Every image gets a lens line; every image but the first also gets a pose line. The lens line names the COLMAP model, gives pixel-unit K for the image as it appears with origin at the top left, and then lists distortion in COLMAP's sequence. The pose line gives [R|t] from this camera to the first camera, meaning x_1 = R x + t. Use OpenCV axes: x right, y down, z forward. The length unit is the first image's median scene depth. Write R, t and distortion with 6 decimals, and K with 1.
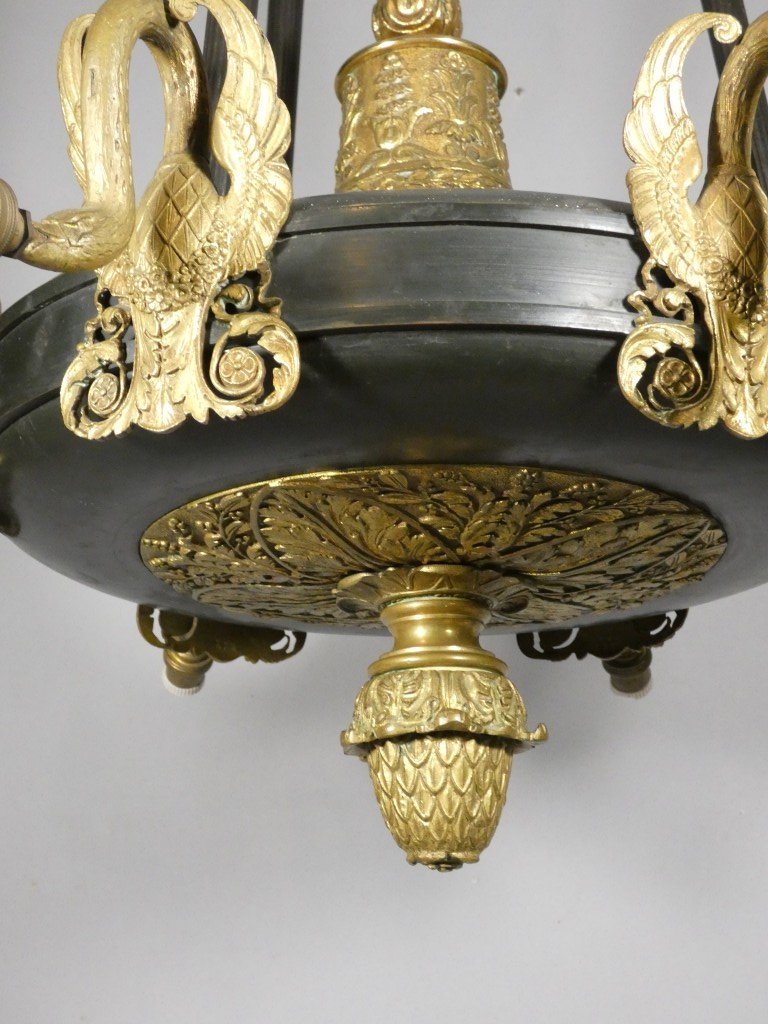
lens RADIAL K [[1821.9, 0, 389.9], [0, 1821.9, 518.4], [0, 0, 1]] dist [0.093648, 0.000000]
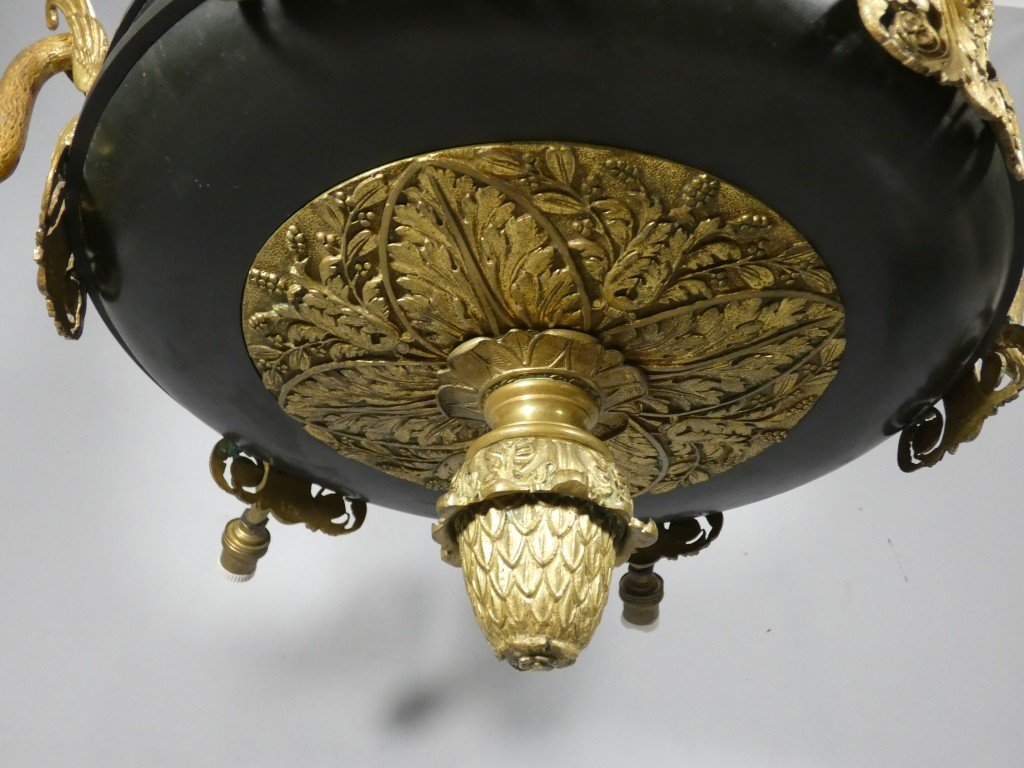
lens RADIAL K [[1084.1, 0, 522.7], [0, 1084.1, 383.0], [0, 0, 1]] dist [-0.009219, 0.000000]
pose [[0.981370, 0.142611, 0.128741, -0.065318], [-0.099207, 0.949990, -0.296102, 0.226415], [-0.164530, 0.277814, 0.946440, 0.494614]]
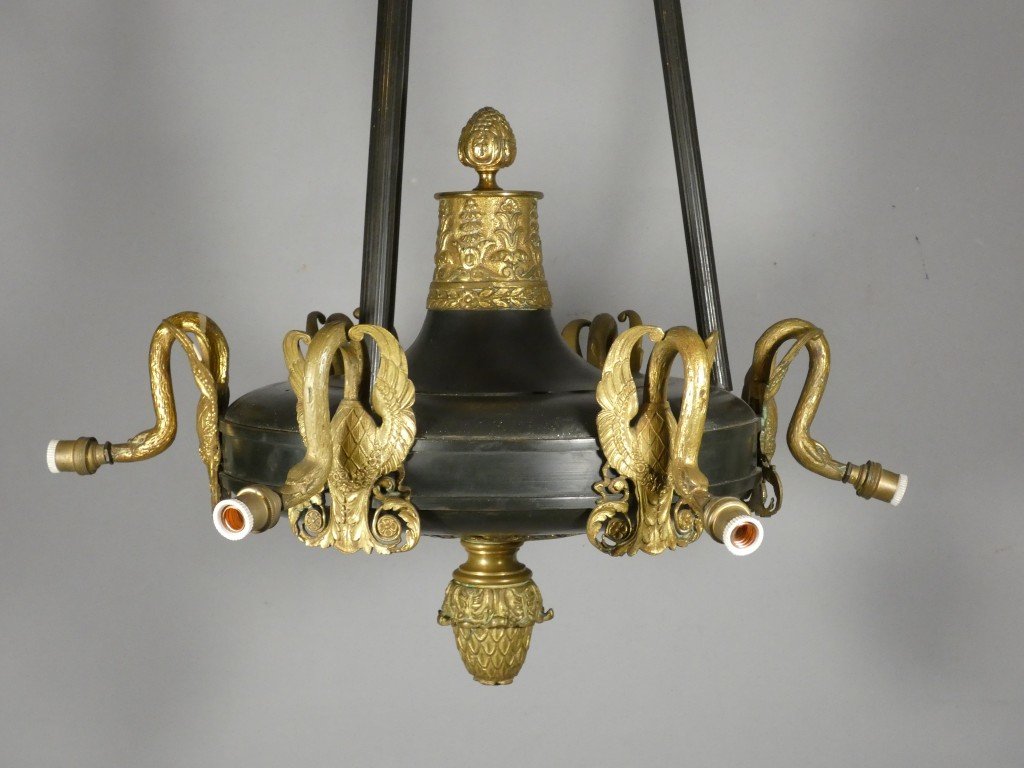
lens RADIAL K [[1821.9, 0, 531.7], [0, 1821.9, 380.0], [0, 0, 1]] dist [0.093648, 0.000000]
pose [[0.999116, 0.009571, 0.040929, -0.010574], [-0.023366, 0.935885, 0.351529, -0.760837], [-0.034940, -0.352175, 0.935282, -0.617787]]
